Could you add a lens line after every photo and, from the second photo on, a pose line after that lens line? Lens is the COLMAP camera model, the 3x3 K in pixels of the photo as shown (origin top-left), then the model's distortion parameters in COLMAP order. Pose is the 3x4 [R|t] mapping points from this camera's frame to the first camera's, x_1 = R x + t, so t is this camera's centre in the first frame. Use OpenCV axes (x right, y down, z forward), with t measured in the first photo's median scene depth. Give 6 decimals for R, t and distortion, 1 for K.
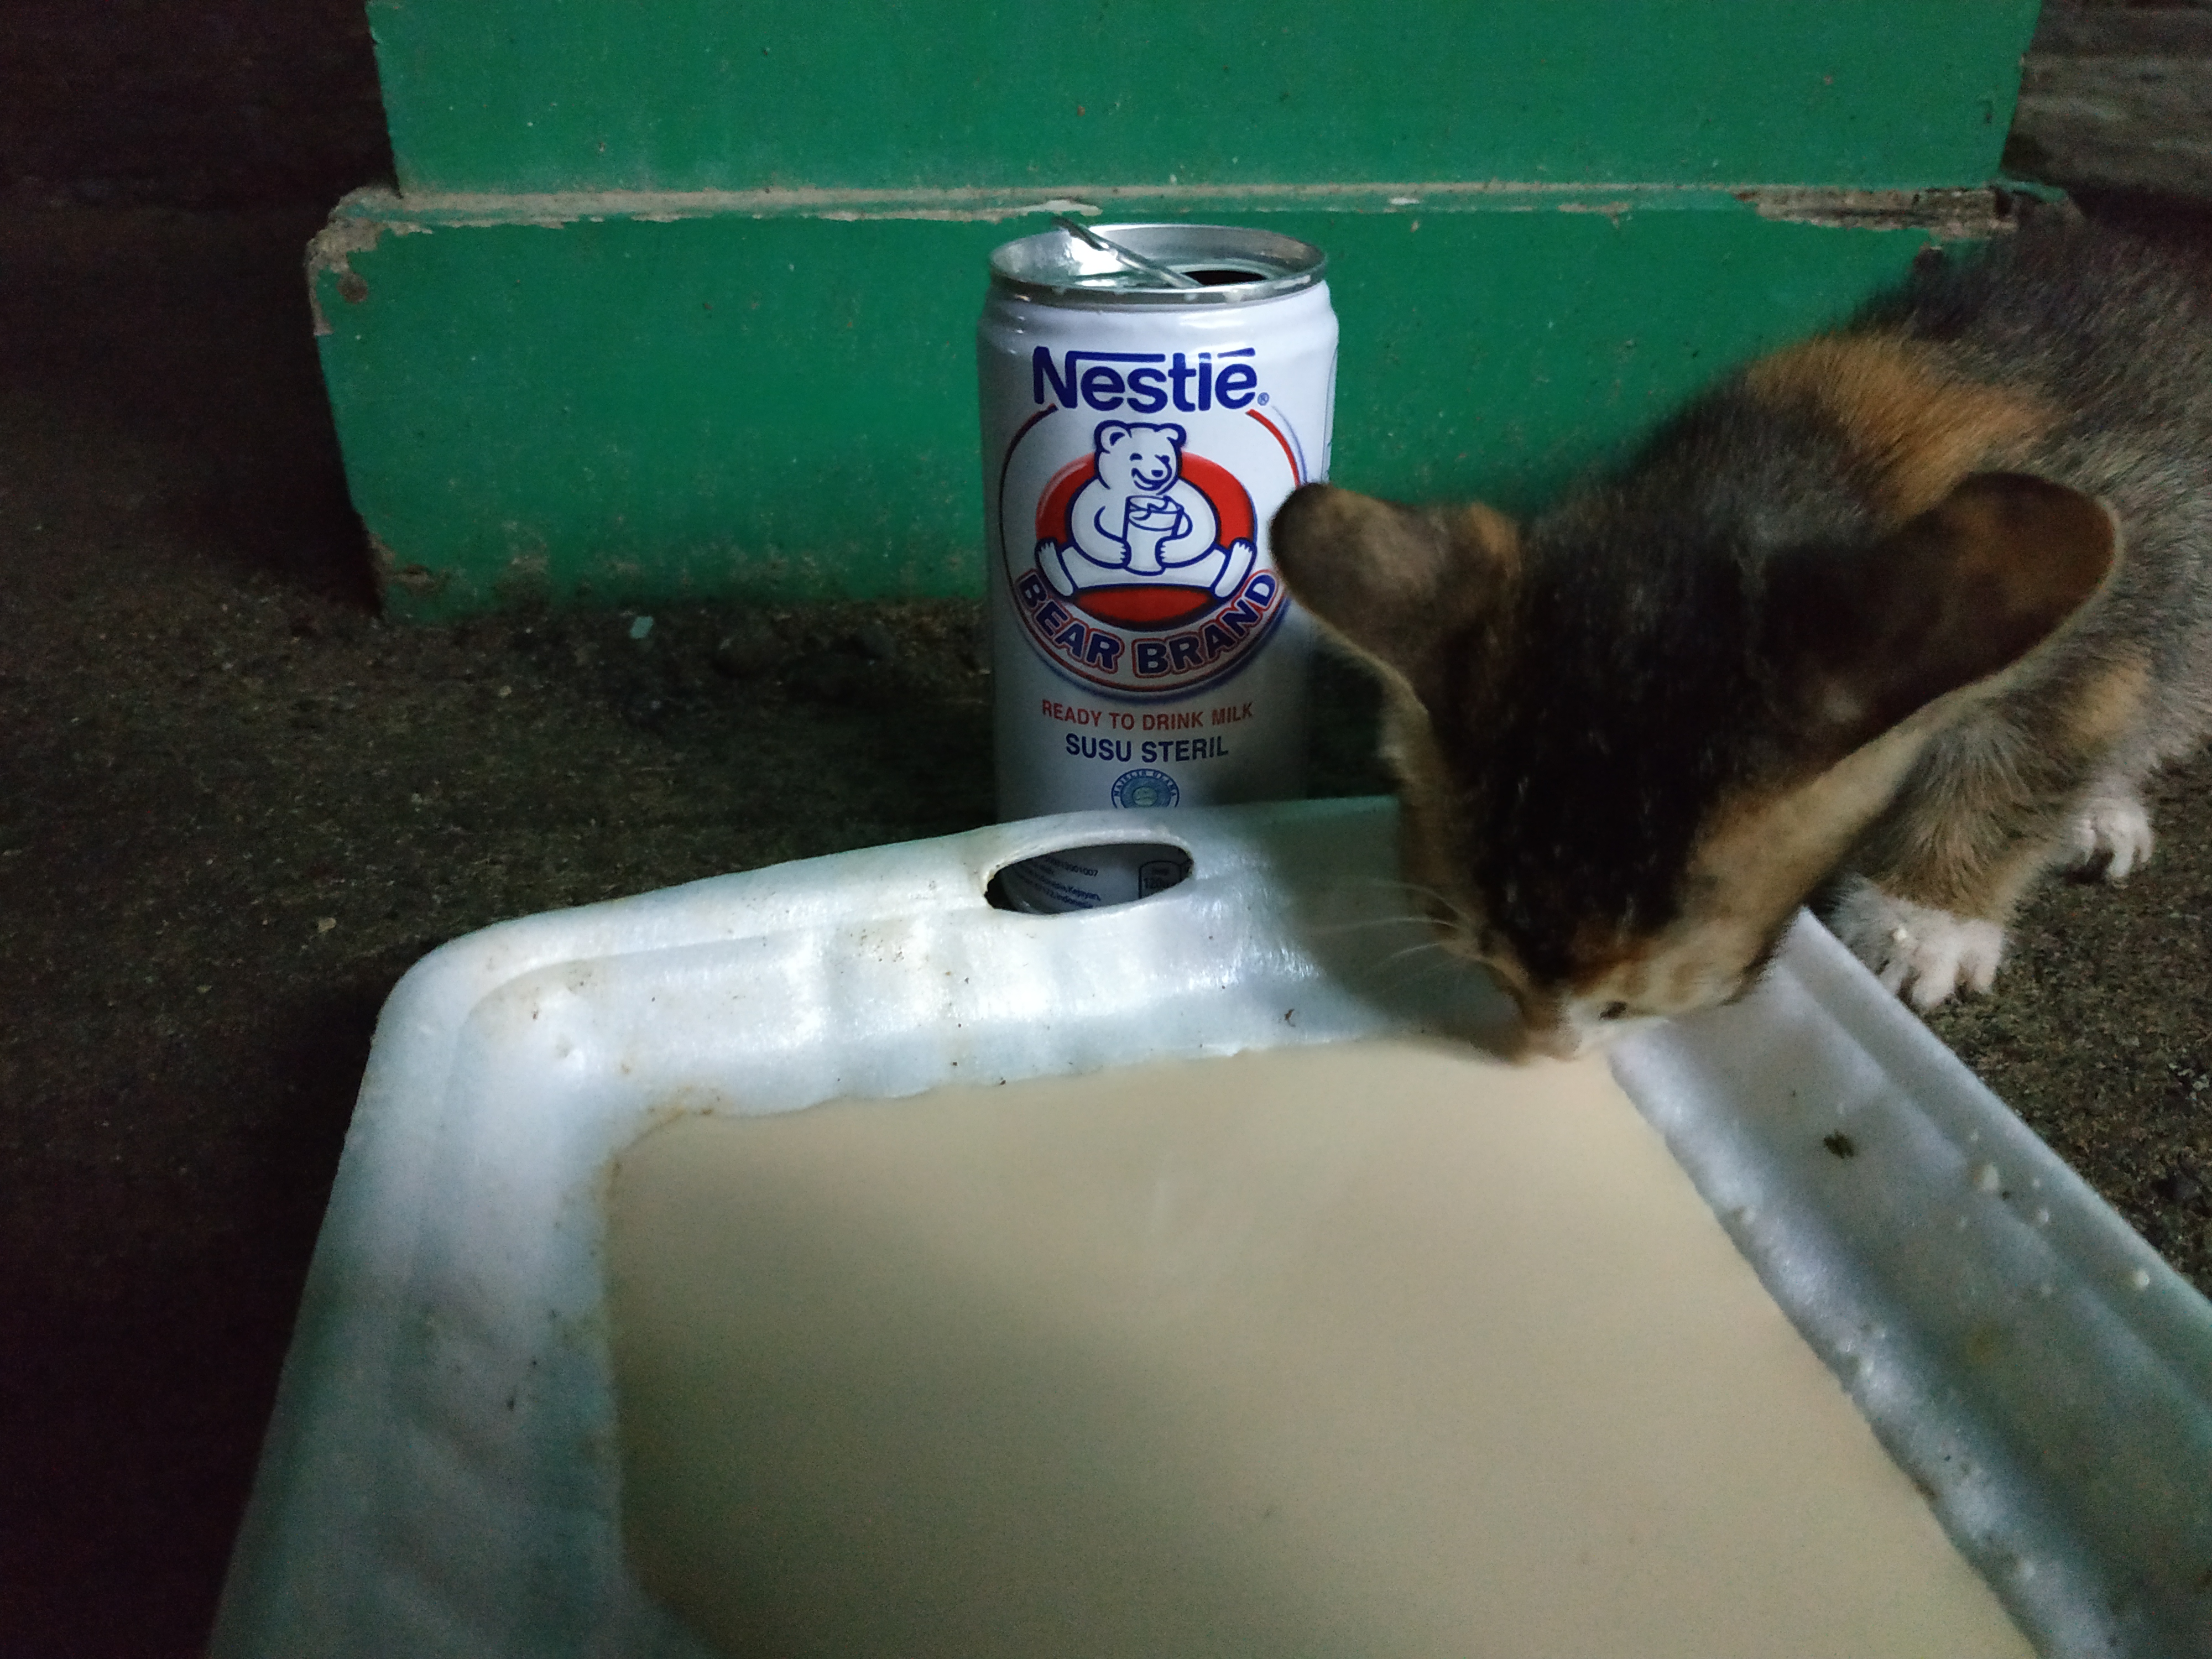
lens RADIAL K [[1654.1, 0, 1102.7], [0, 1654.1, 841.3], [0, 0, 1]] dist [0.071671, -0.166489]
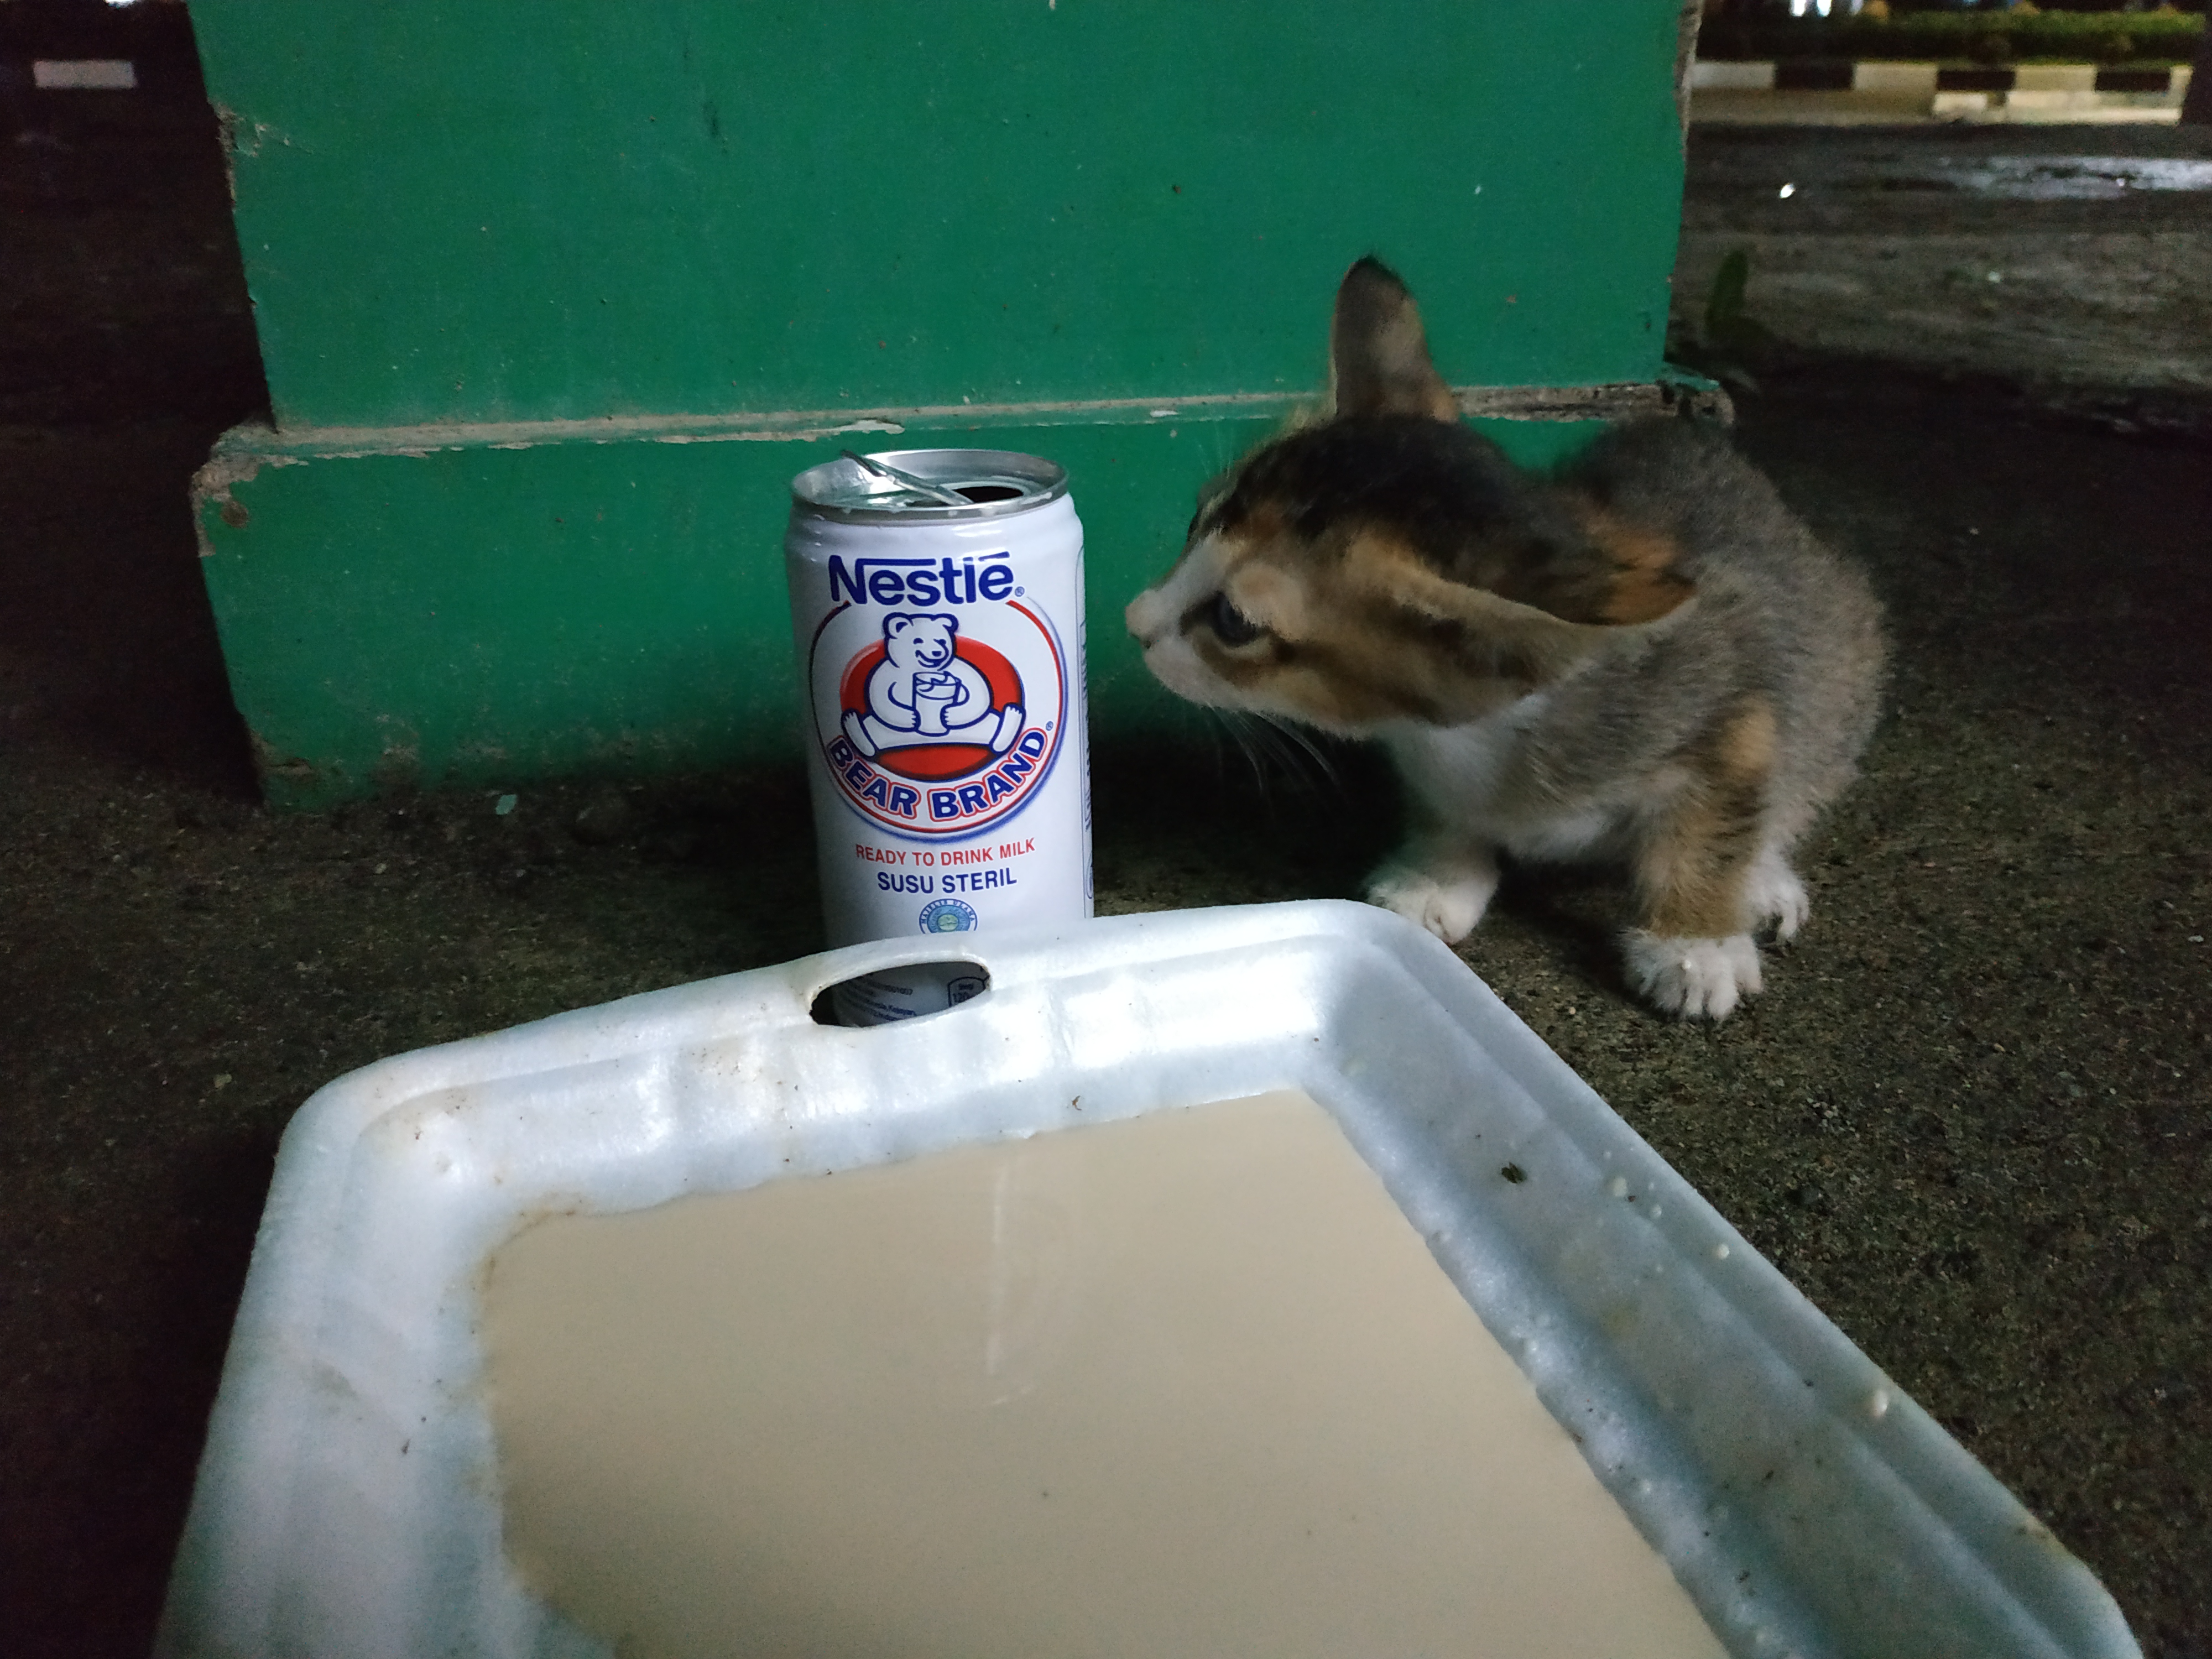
lens RADIAL K [[1654.1, 0, 1102.7], [0, 1654.1, 841.3], [0, 0, 1]] dist [0.071671, -0.166489]
pose [[0.996139, -0.049339, 0.072614, 0.053051], [0.056041, 0.994054, -0.093361, 0.031655], [-0.067576, 0.097070, 0.992981, -0.179828]]
